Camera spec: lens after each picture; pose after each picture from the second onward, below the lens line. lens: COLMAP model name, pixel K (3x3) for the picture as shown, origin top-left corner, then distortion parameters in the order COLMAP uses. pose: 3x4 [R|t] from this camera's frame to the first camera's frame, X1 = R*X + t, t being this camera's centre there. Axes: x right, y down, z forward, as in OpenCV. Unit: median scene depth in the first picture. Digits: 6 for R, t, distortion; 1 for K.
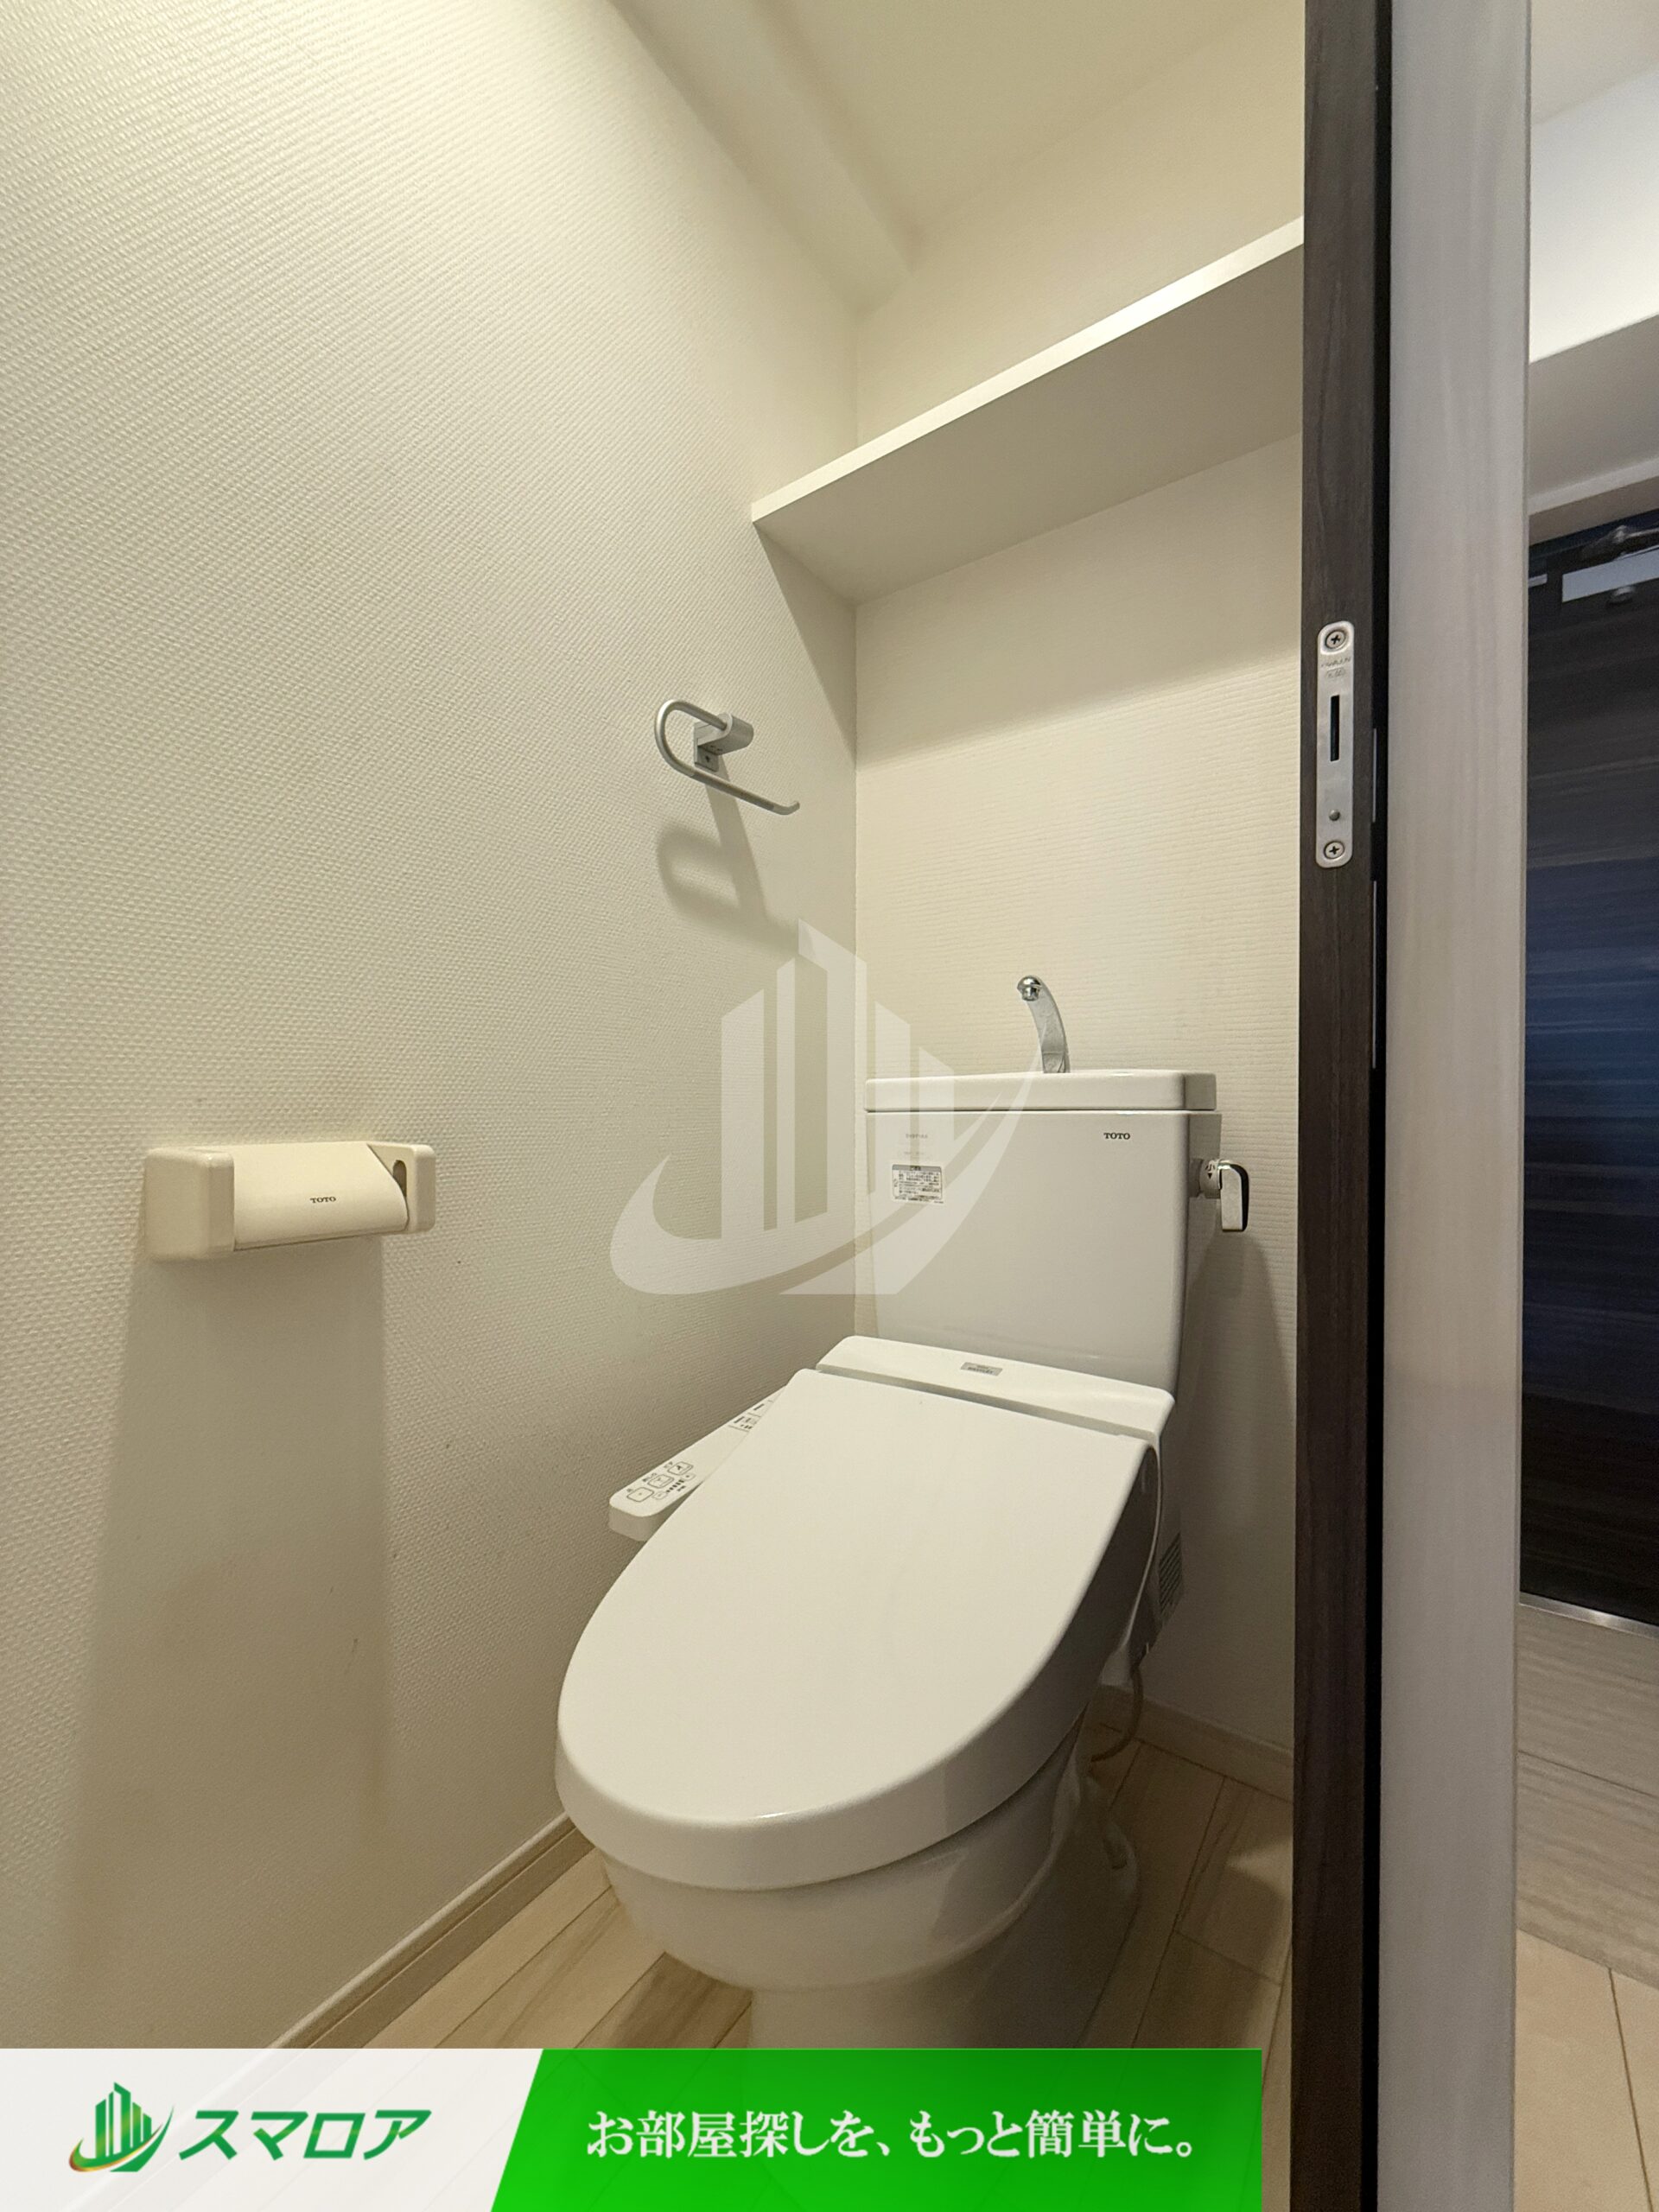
lens RADIAL K [[876.8, 0, 829.5], [0, 876.8, 1106.0], [0, 0, 1]] dist [0.000738, 0.000048]
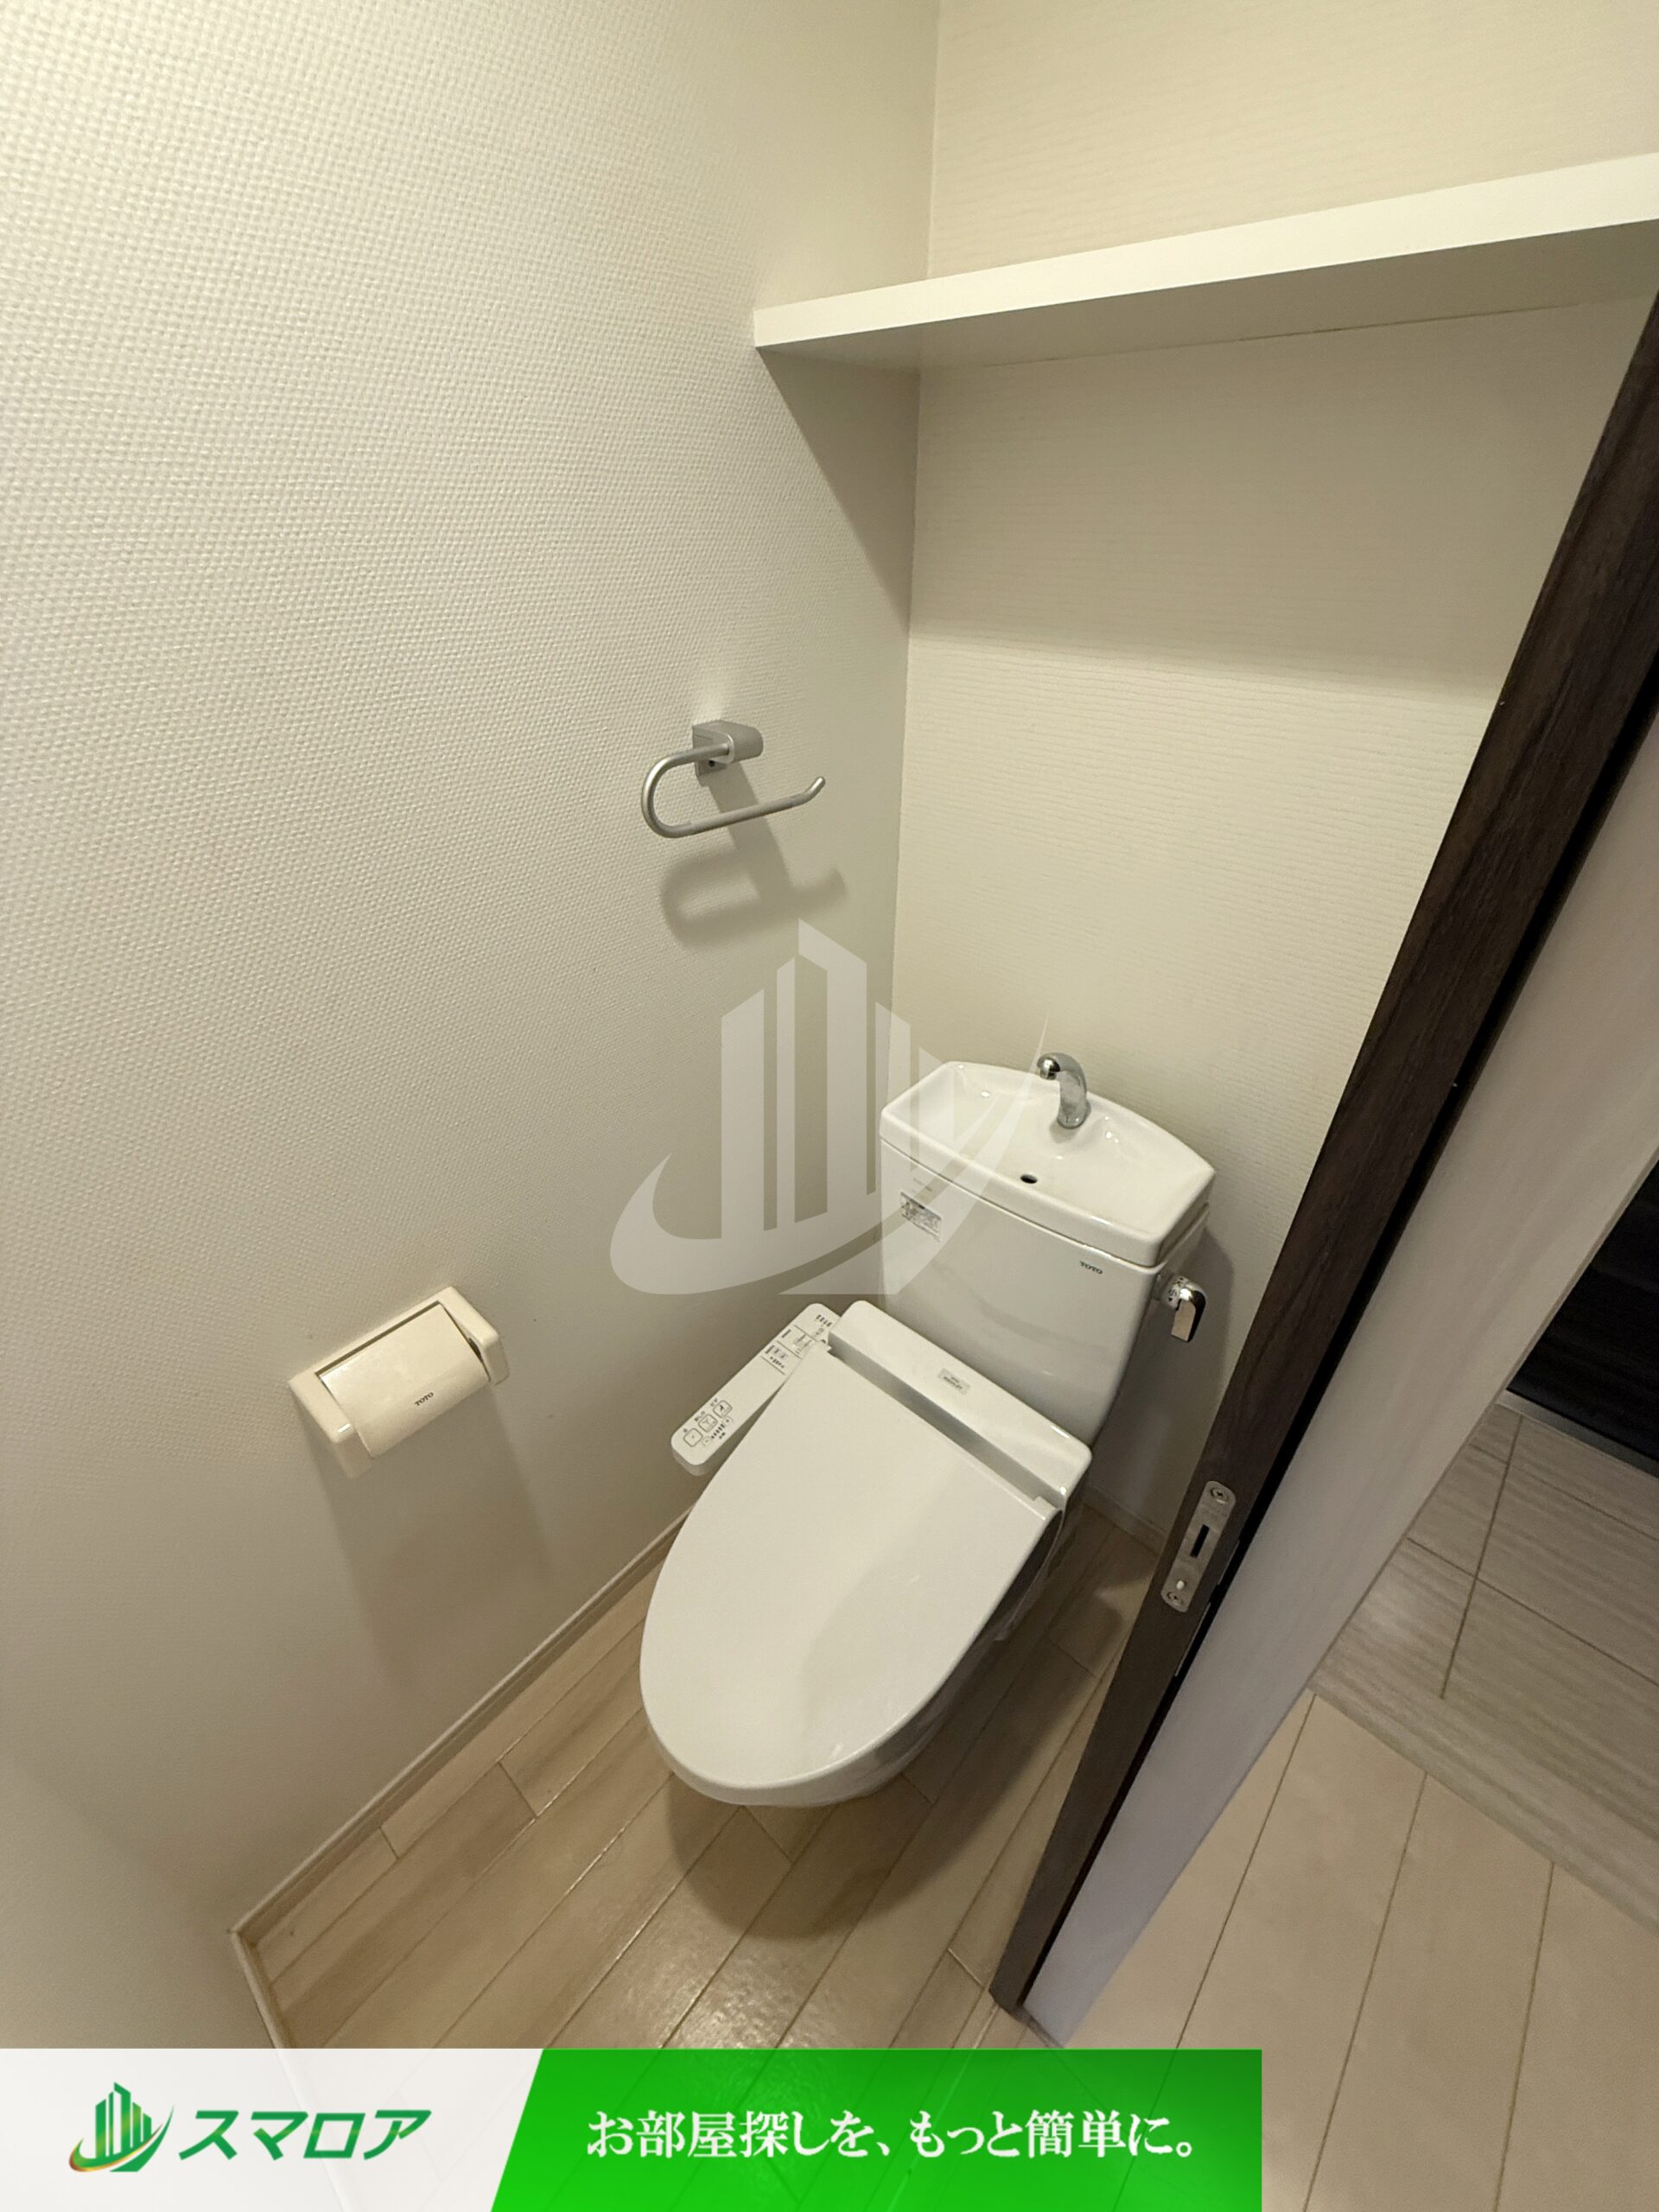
lens RADIAL K [[893.5, 0, 829.5], [0, 893.5, 1106.0], [0, 0, 1]] dist [0.000601, 0.000125]
pose [[0.995107, 0.057627, -0.080258, 0.067131], [-0.003696, 0.833438, 0.552601, -0.649268], [0.098735, -0.549601, 0.829573, 0.127238]]
